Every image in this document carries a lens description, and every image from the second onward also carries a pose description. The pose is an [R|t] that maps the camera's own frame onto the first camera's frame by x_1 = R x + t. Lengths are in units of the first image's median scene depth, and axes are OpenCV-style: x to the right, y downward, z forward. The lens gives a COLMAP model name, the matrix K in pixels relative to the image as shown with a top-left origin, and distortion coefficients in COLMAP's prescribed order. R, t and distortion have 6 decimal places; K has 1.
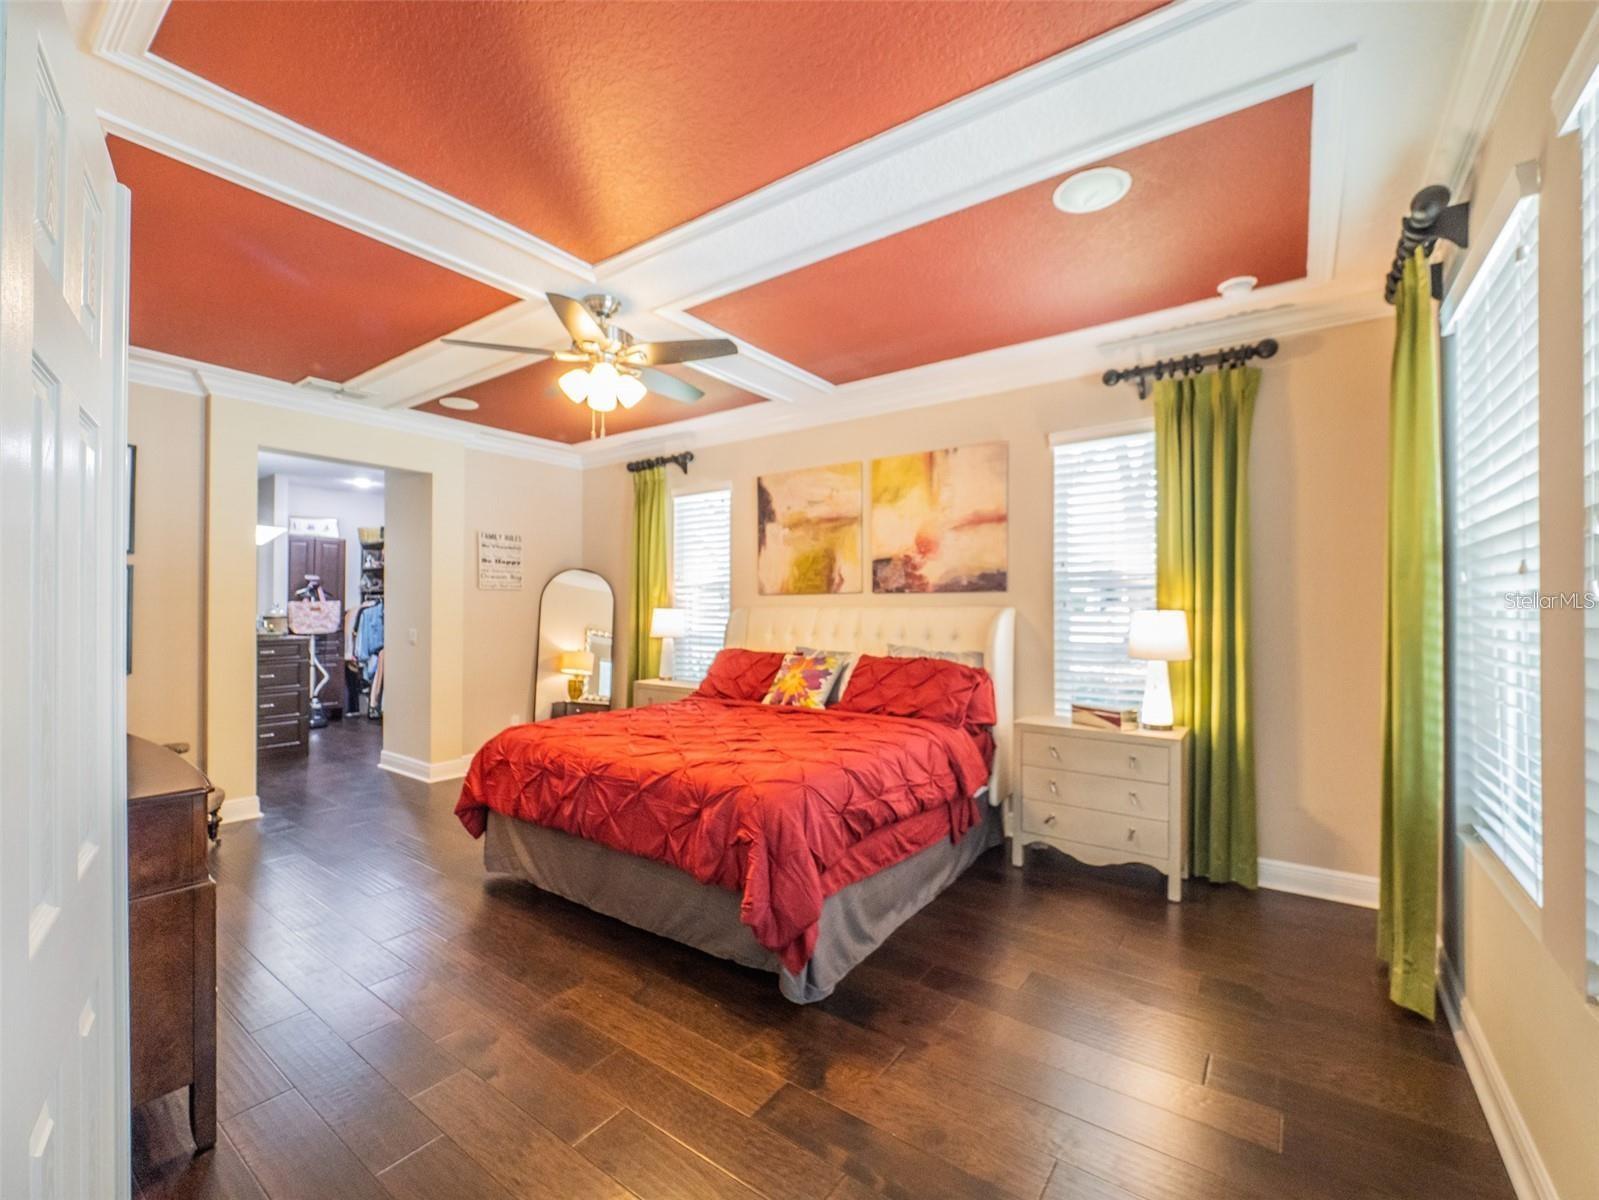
lens RADIAL K [[665.0, 0, 828.7], [0, 665.0, 605.5], [0, 0, 1]] dist [0.002088, -0.011765]
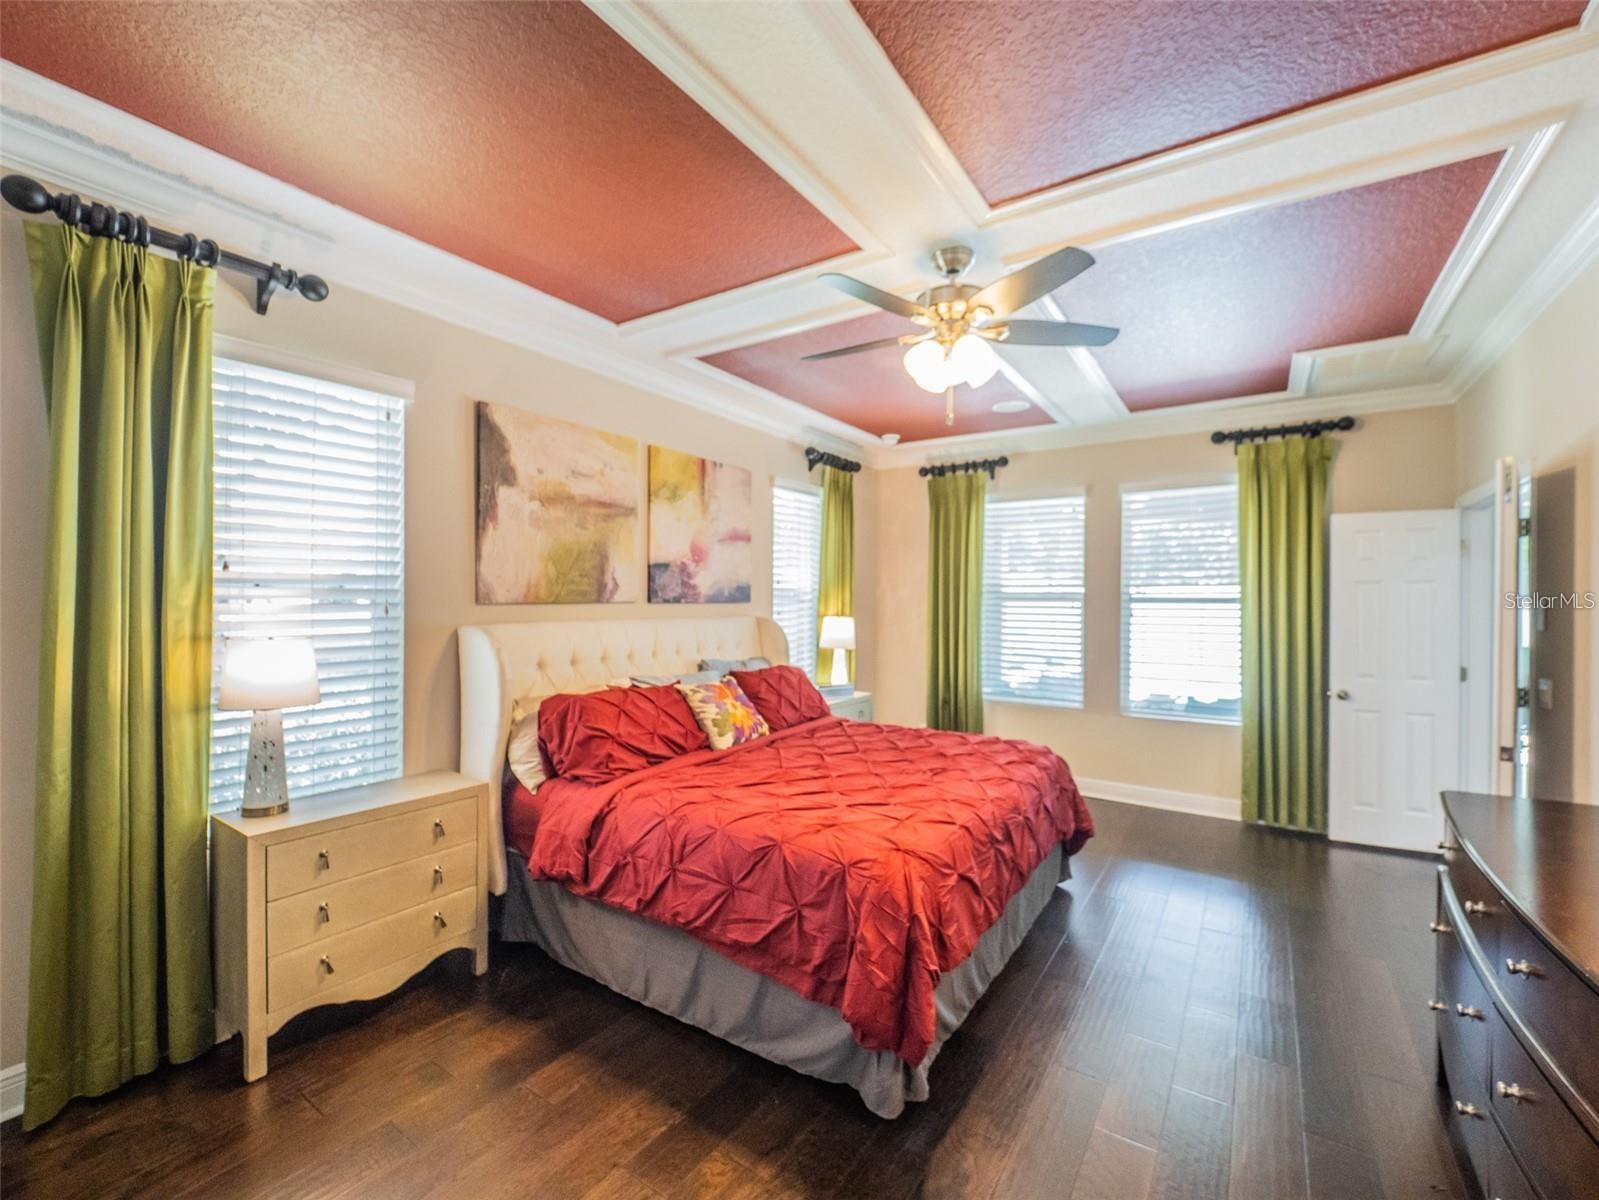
lens RADIAL K [[665.0, 0, 828.7], [0, 665.0, 605.5], [0, 0, 1]] dist [0.002088, -0.011765]
pose [[-0.041252, 0.012352, 0.999072, -0.775352], [0.027120, 0.999569, -0.011239, -0.000171], [-0.998781, 0.026631, -0.041569, 0.807521]]
